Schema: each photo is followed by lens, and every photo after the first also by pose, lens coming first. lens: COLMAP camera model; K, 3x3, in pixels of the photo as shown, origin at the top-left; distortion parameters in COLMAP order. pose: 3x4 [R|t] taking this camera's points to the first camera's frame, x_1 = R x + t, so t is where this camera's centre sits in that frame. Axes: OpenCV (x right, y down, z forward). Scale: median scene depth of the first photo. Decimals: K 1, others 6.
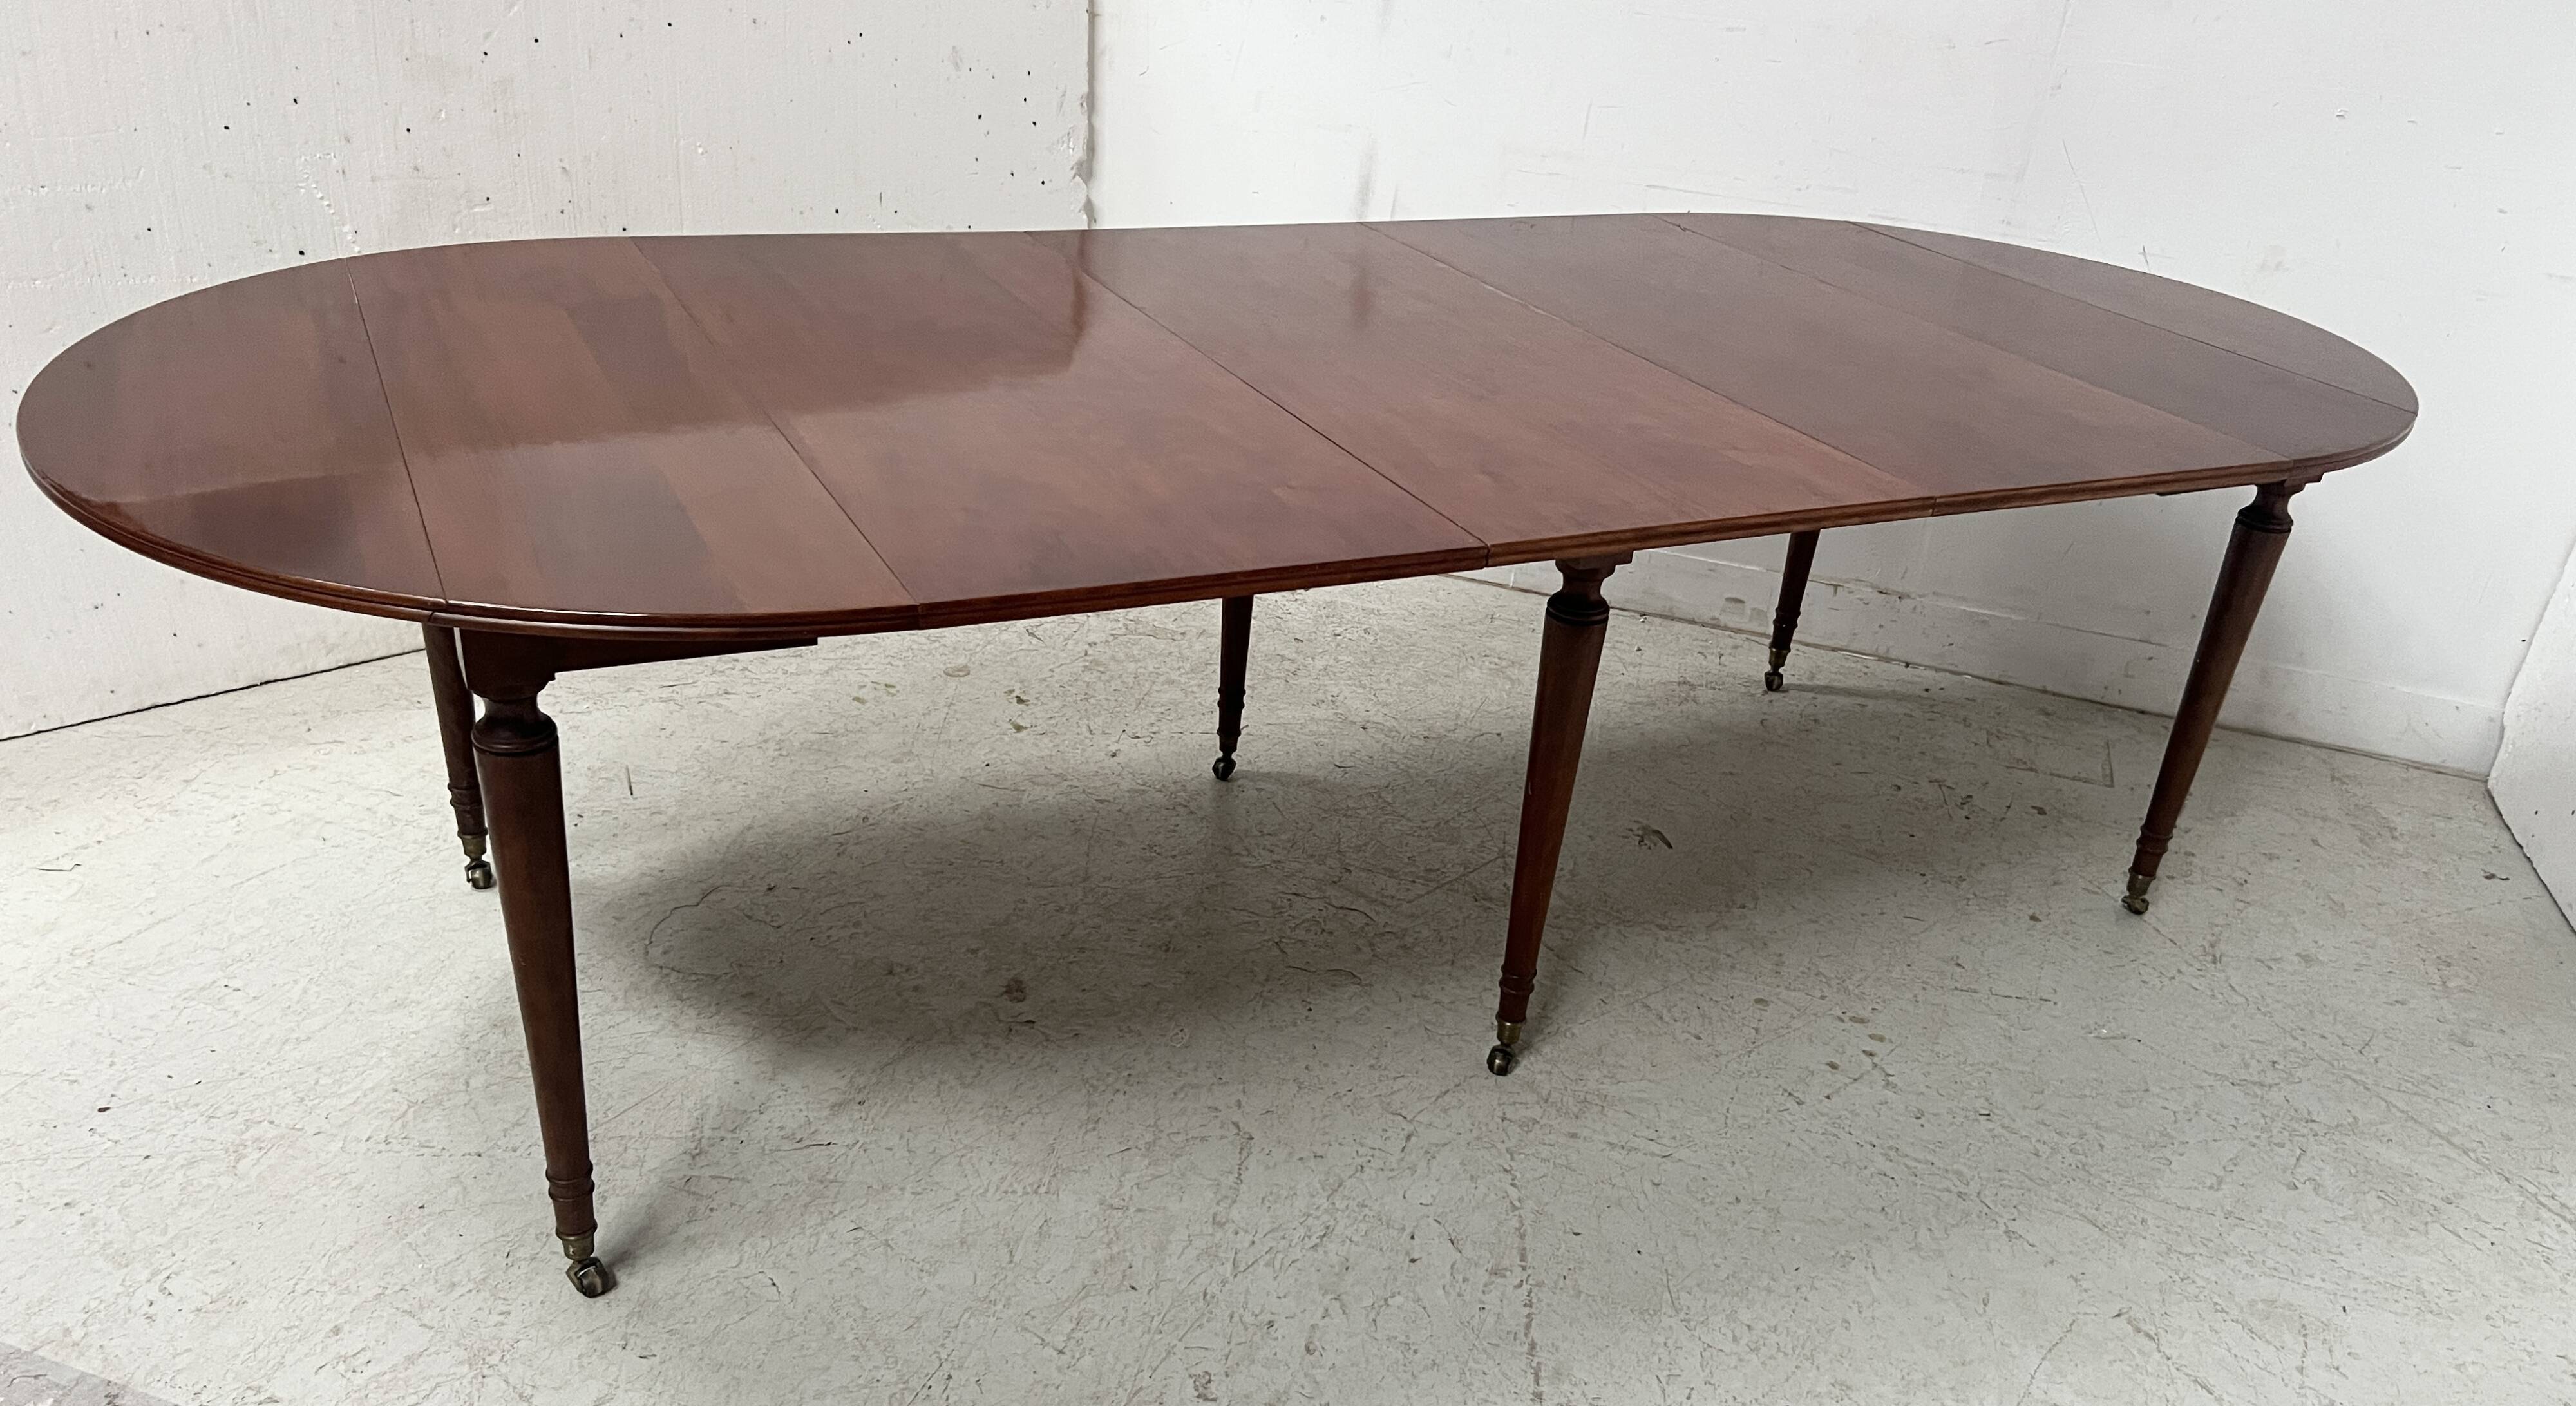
lens RADIAL K [[1890.7, 0, 1293.7], [0, 1890.7, 853.2], [0, 0, 1]] dist [0.053230, -0.056509]
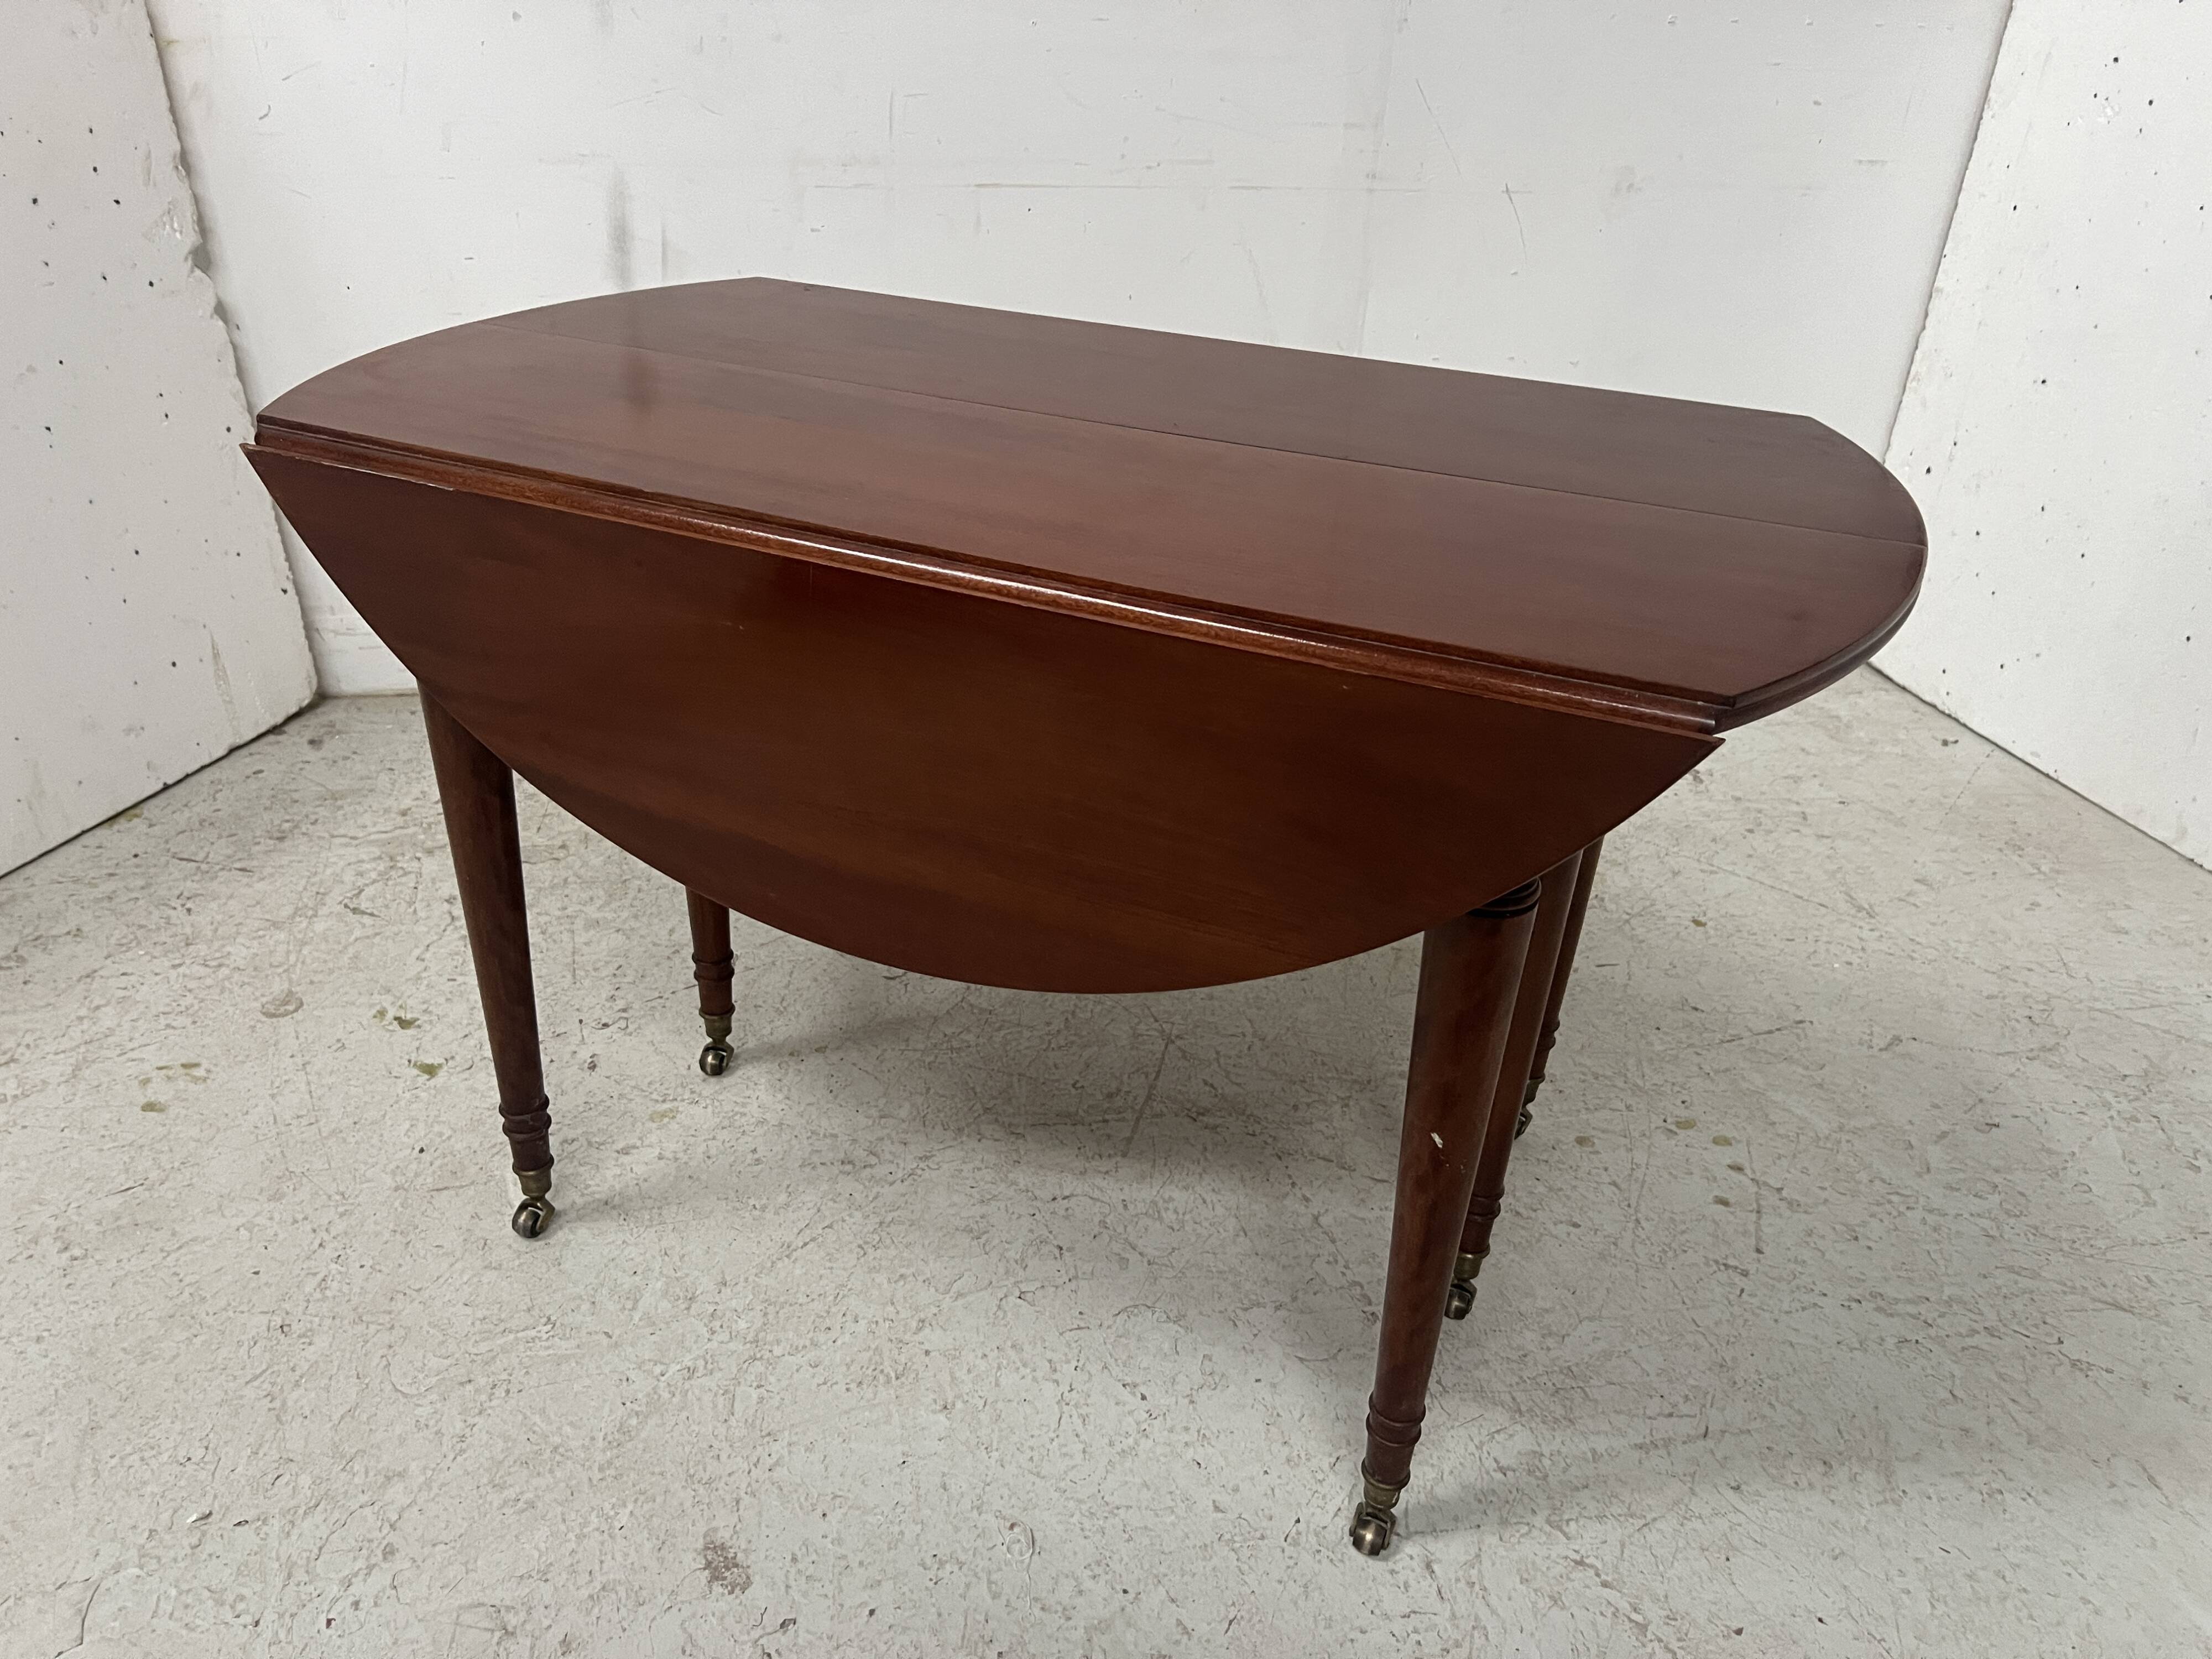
lens RADIAL K [[1647.5, 0, 1099.9], [0, 1647.5, 842.1], [0, 0, 1]] dist [0.044060, -0.051178]
pose [[0.874756, -0.276440, 0.397972, -0.190391], [0.265770, 0.960458, 0.082984, -0.166219], [-0.405176, 0.033178, 0.913637, 0.450797]]
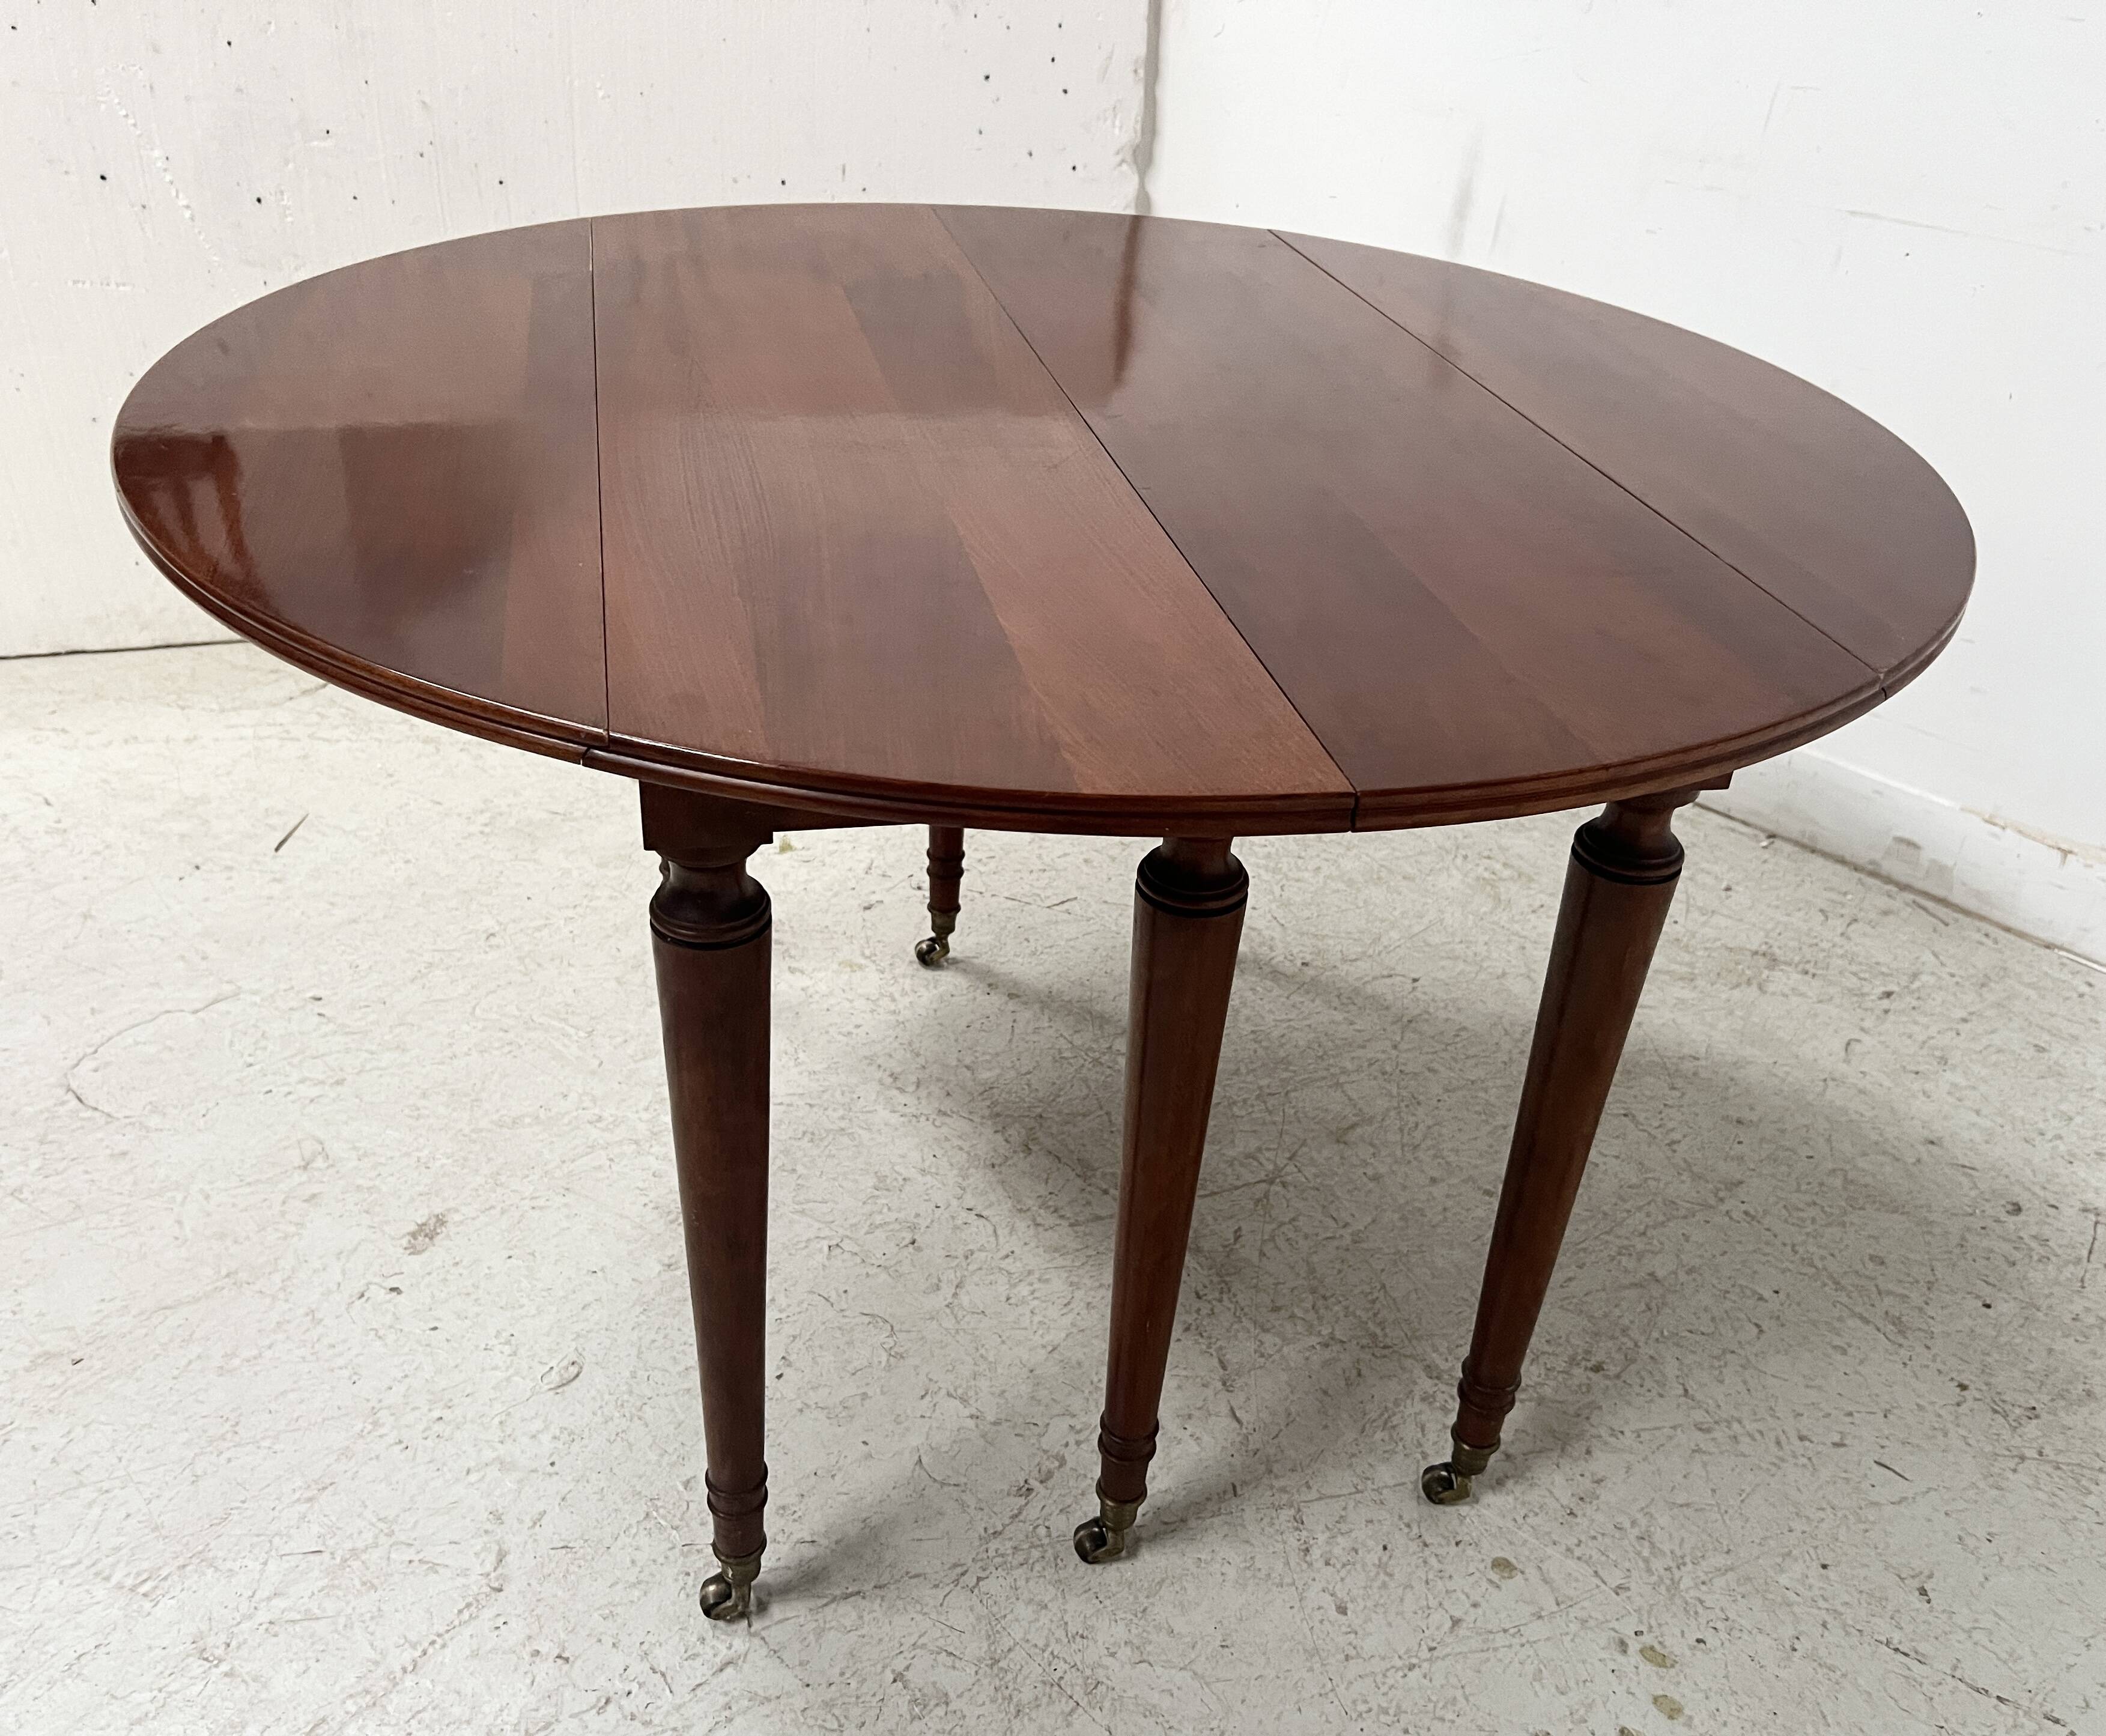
lens RADIAL K [[1818.3, 0, 1082.9], [0, 1818.3, 912.9], [0, 0, 1]] dist [0.037995, -0.041797]
pose [[0.914719, 0.197104, -0.352758, 0.300343], [-0.191619, 0.980155, 0.050786, -0.129404], [0.355768, 0.021140, 0.934335, 0.439765]]
